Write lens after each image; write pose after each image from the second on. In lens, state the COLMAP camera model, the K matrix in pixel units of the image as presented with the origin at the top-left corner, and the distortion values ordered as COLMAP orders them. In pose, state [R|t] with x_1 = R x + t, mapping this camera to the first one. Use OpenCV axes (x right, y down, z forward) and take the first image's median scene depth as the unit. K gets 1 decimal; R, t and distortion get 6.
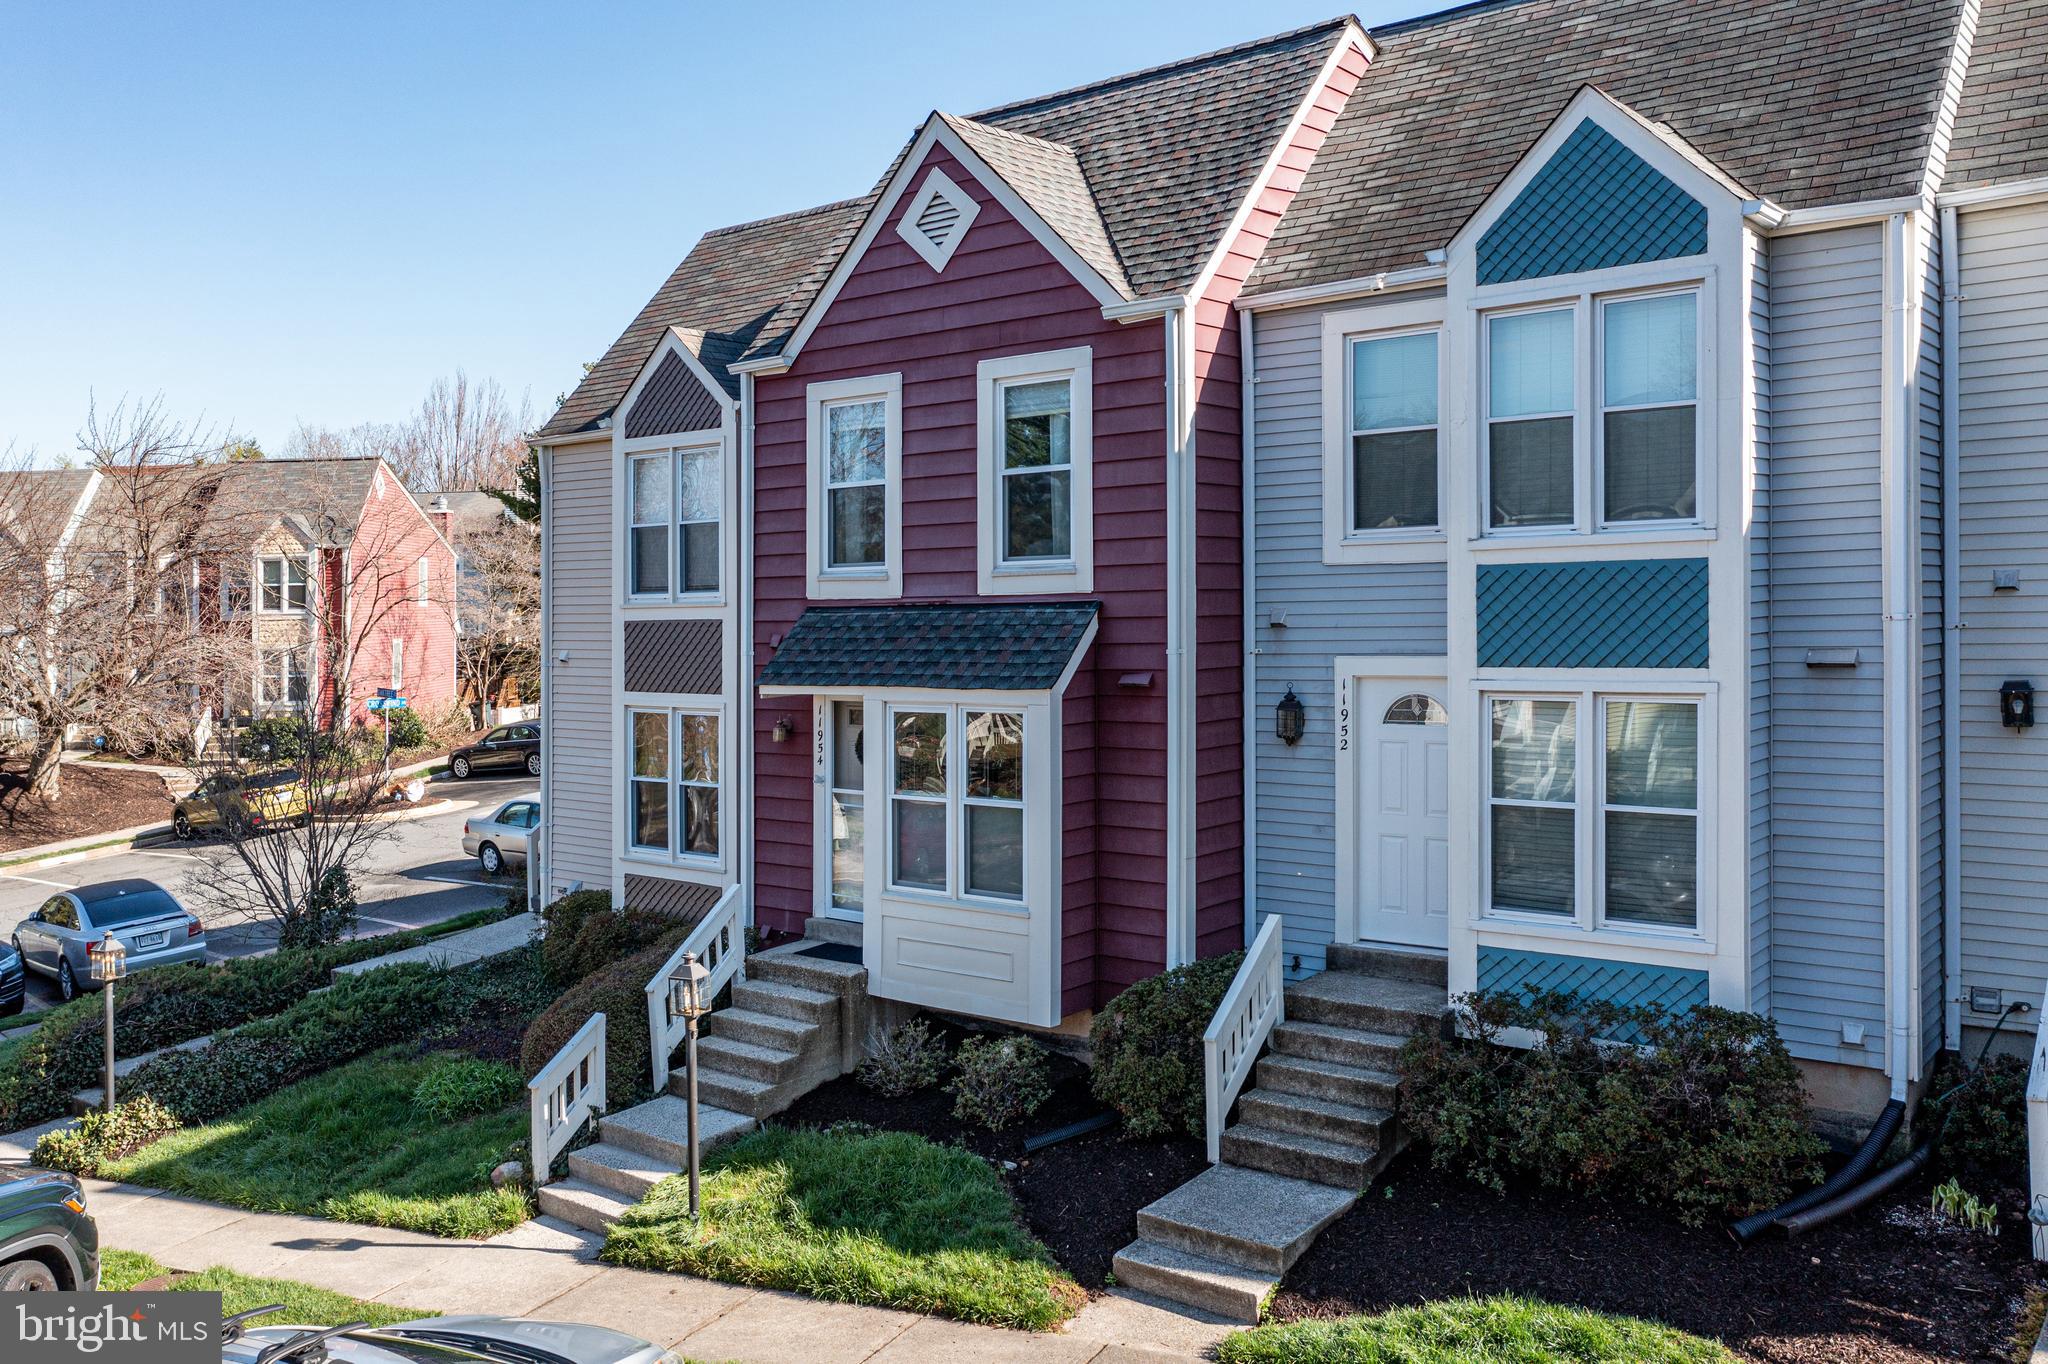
lens RADIAL K [[1659.2, 0, 886.7], [0, 1659.2, 642.9], [0, 0, 1]] dist [-0.002212, 0.002463]
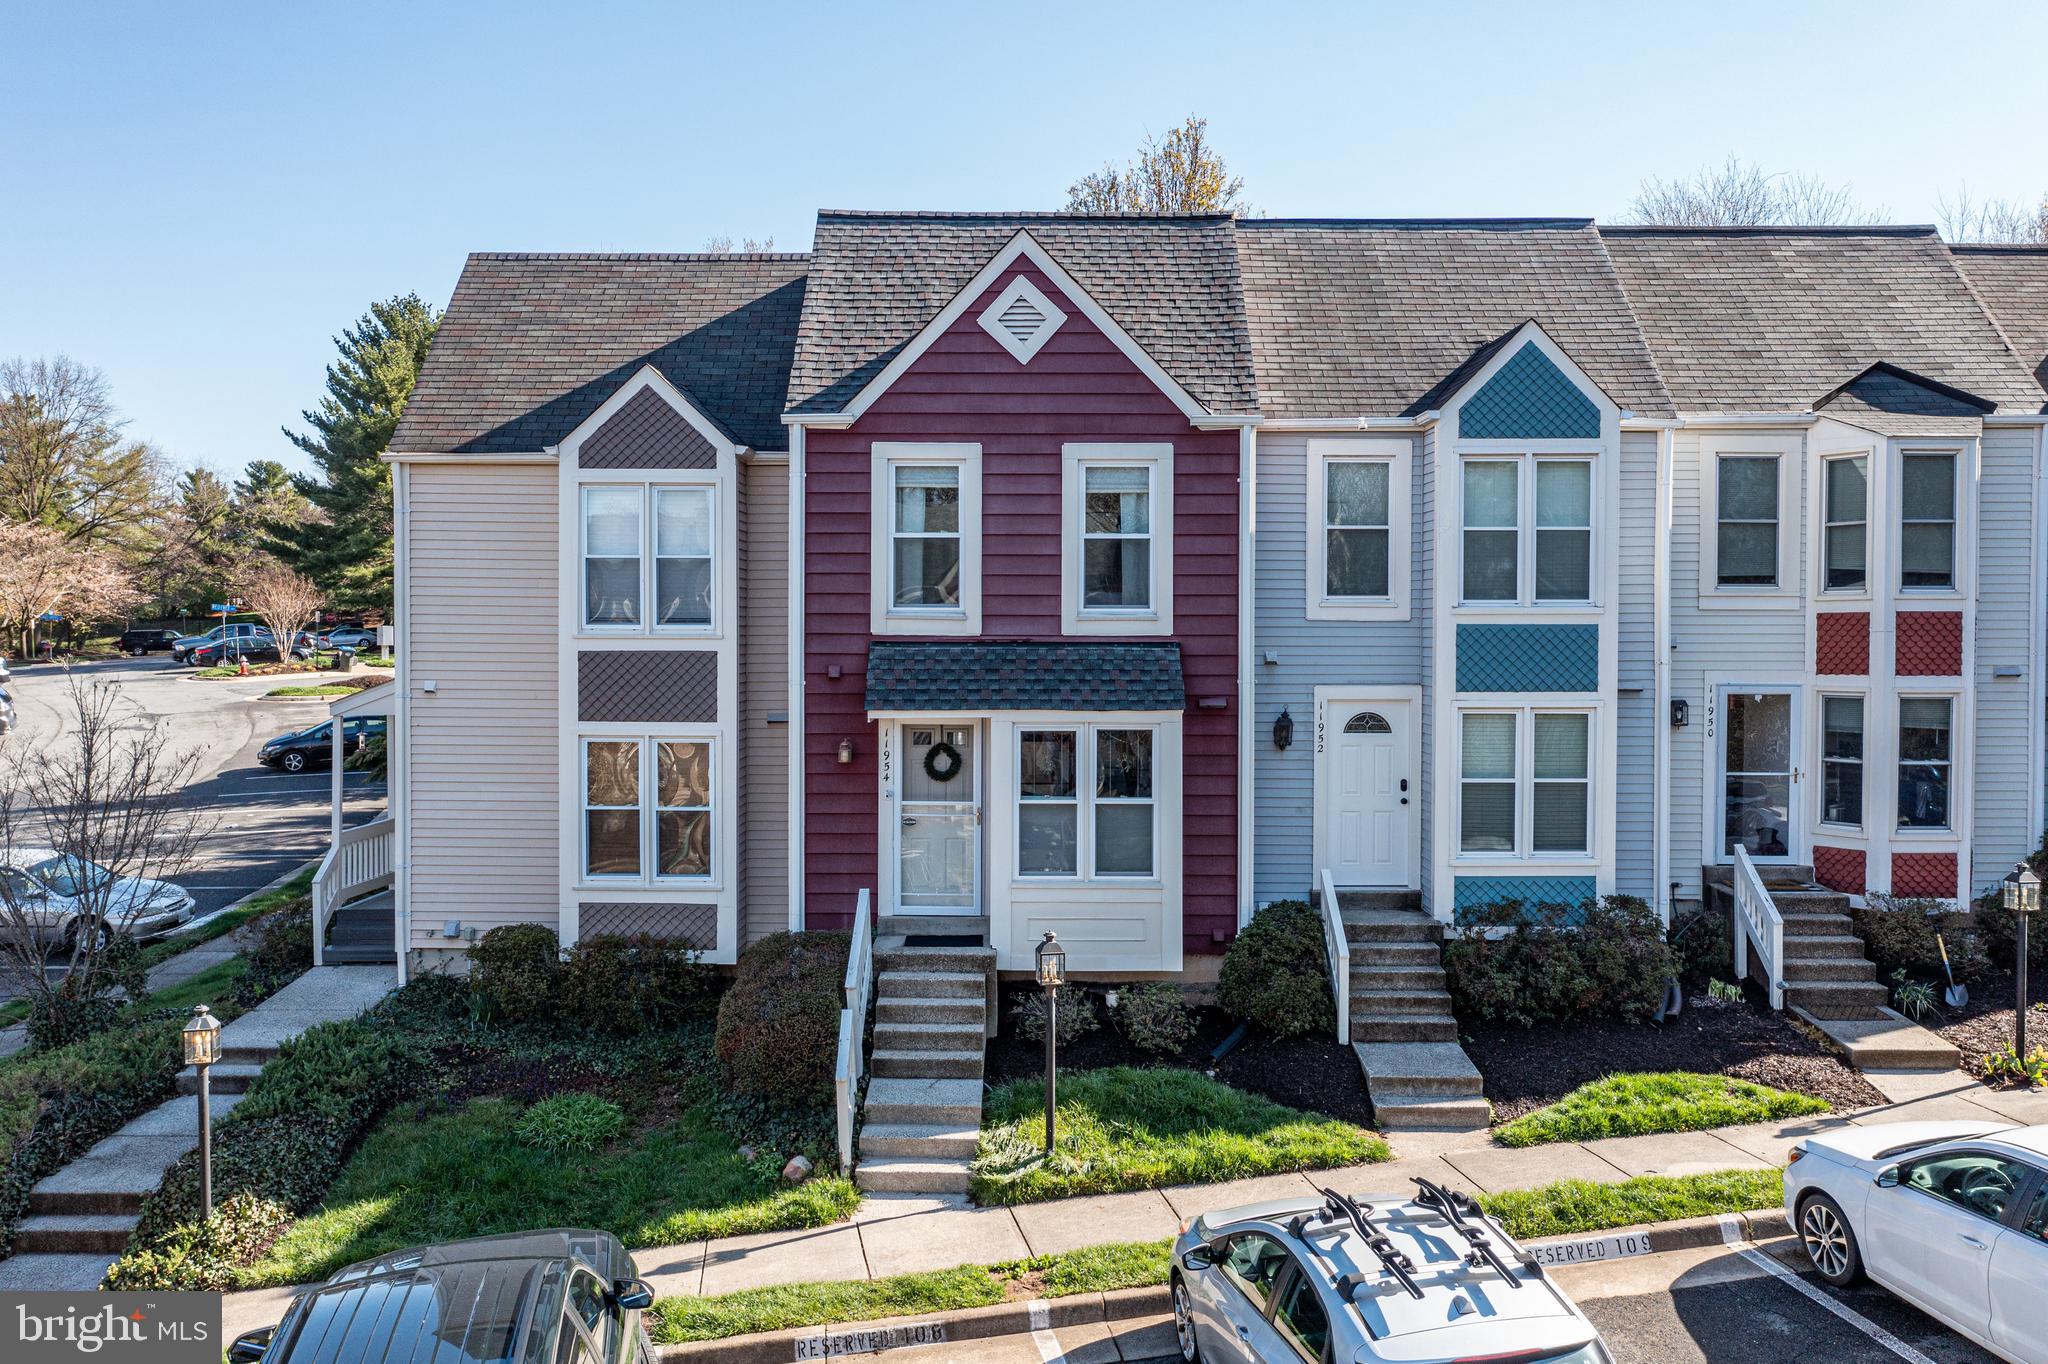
lens RADIAL K [[1574.1, 0, 1017.4], [0, 1574.1, 719.8], [0, 0, 1]] dist [-0.001159, 0.002899]
pose [[0.767452, -0.008485, 0.641050, -0.753747], [-0.004054, 0.999828, 0.018088, 0.013559], [-0.641093, -0.016480, 0.767286, 0.137316]]
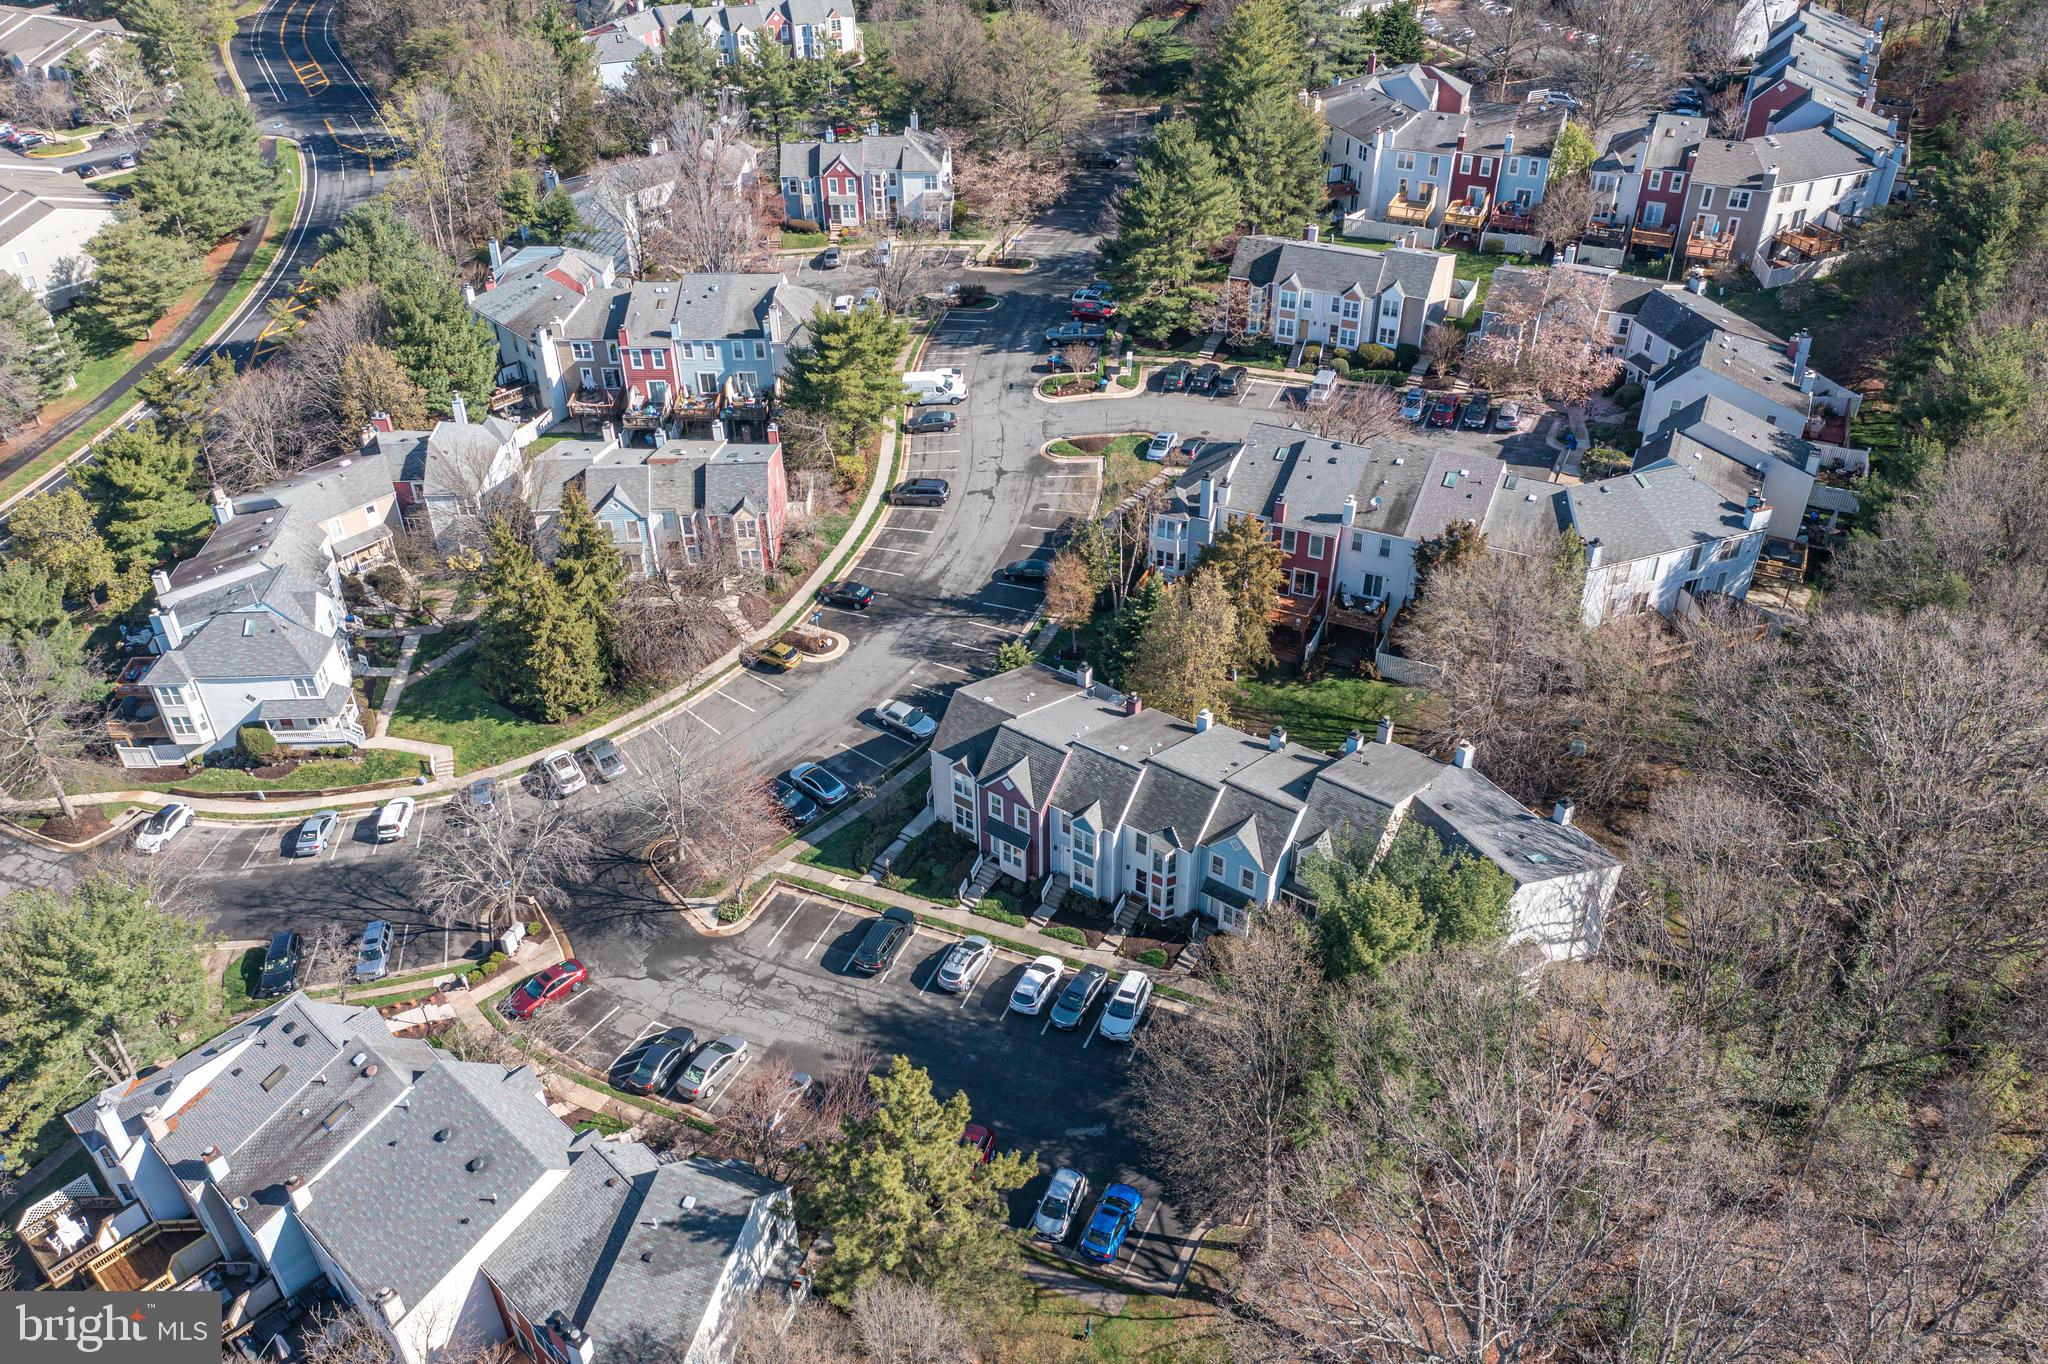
lens RADIAL K [[1639.5, 0, 1023.0], [0, 1639.5, 677.5], [0, 0, 1]] dist [-0.008268, 0.012108]
pose [[0.997552, -0.049684, 0.049208, -0.240472], [0.011457, 0.810311, 0.585888, -5.002163], [-0.068983, -0.583890, 0.808897, -4.638184]]
